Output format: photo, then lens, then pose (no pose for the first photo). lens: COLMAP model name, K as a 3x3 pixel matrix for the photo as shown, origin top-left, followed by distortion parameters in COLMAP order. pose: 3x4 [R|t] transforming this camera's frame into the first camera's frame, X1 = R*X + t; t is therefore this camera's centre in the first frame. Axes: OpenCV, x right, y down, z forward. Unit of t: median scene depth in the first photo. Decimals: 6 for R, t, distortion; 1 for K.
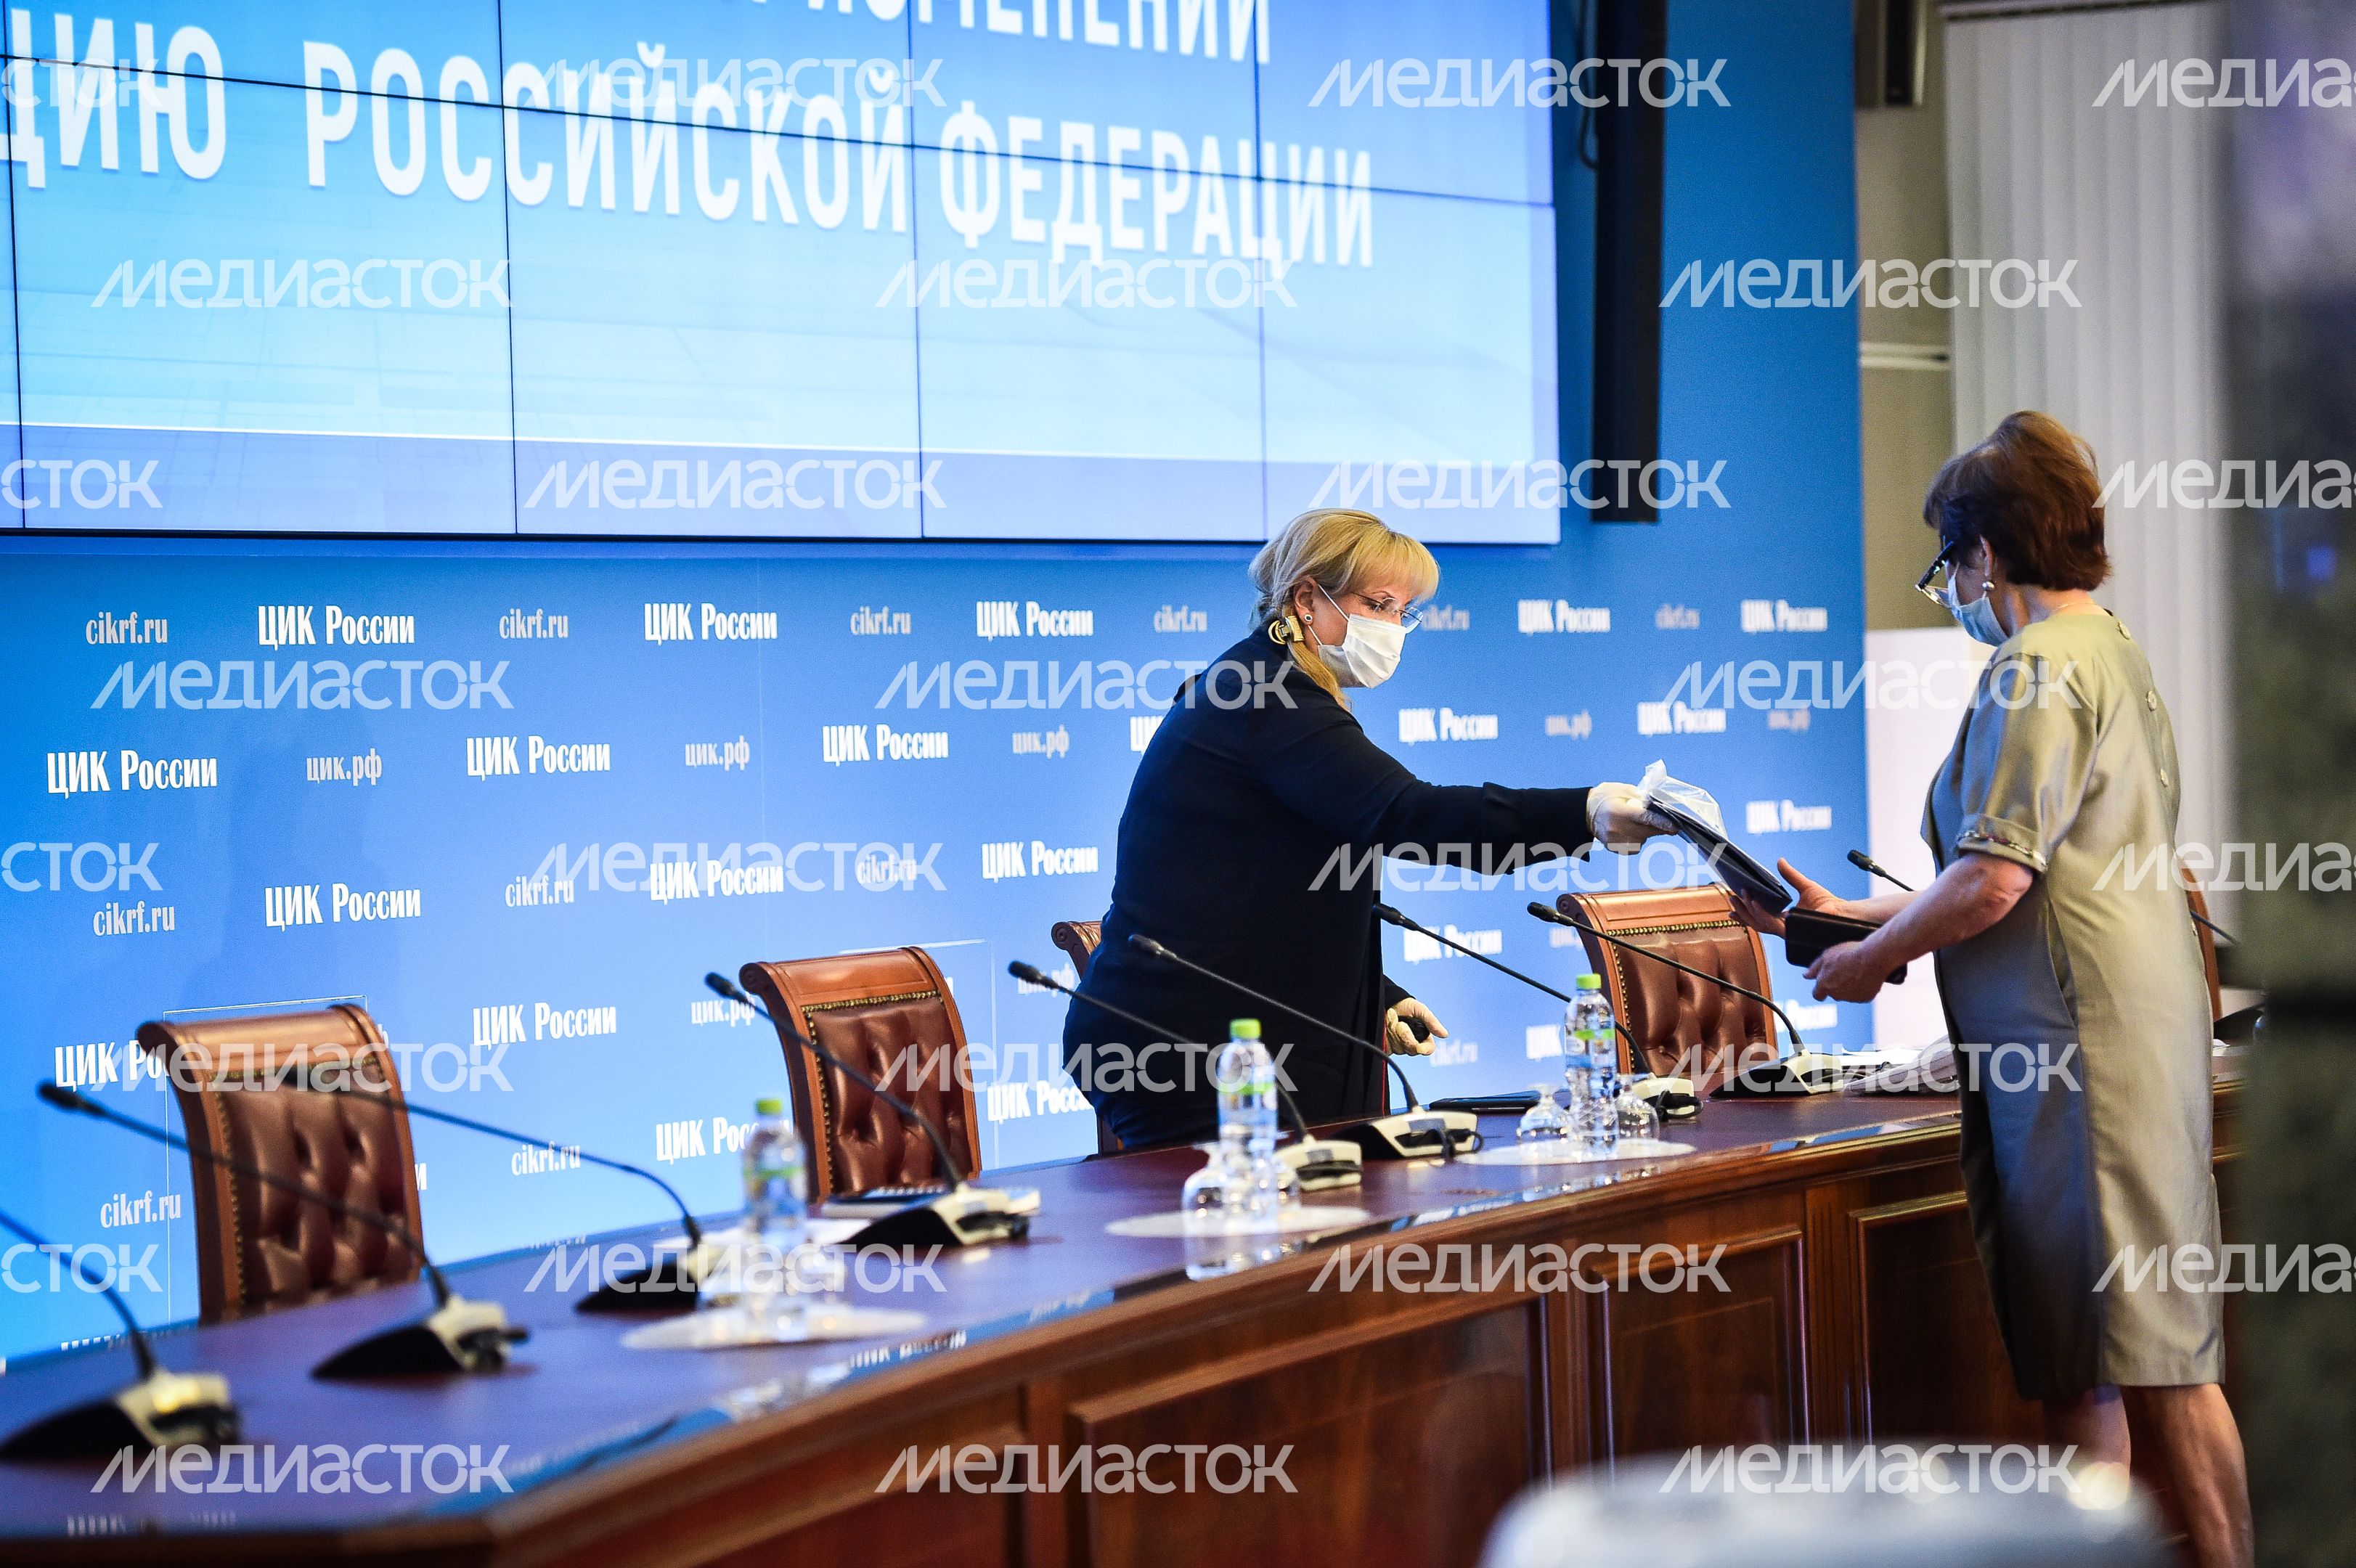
lens RADIAL K [[7987.5, 0, 1178.5], [0, 7987.5, 787.6], [0, 0, 1]] dist [-0.533533, 0.000000]
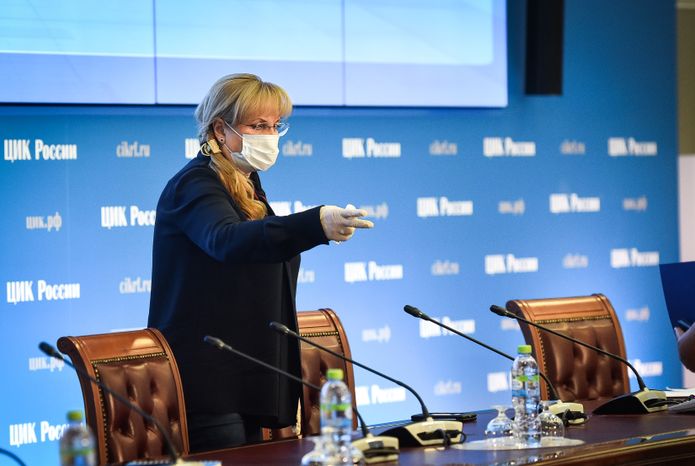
lens RADIAL K [[3744.1, 0, 347.5], [0, 3744.1, 232.1], [0, 0, 1]] dist [-0.116460, 0.000000]
pose [[0.996859, 0.002216, -0.079172, 0.078672], [-0.002068, 0.999996, 0.001953, -0.003736], [0.079176, -0.001784, 0.996859, 0.151711]]
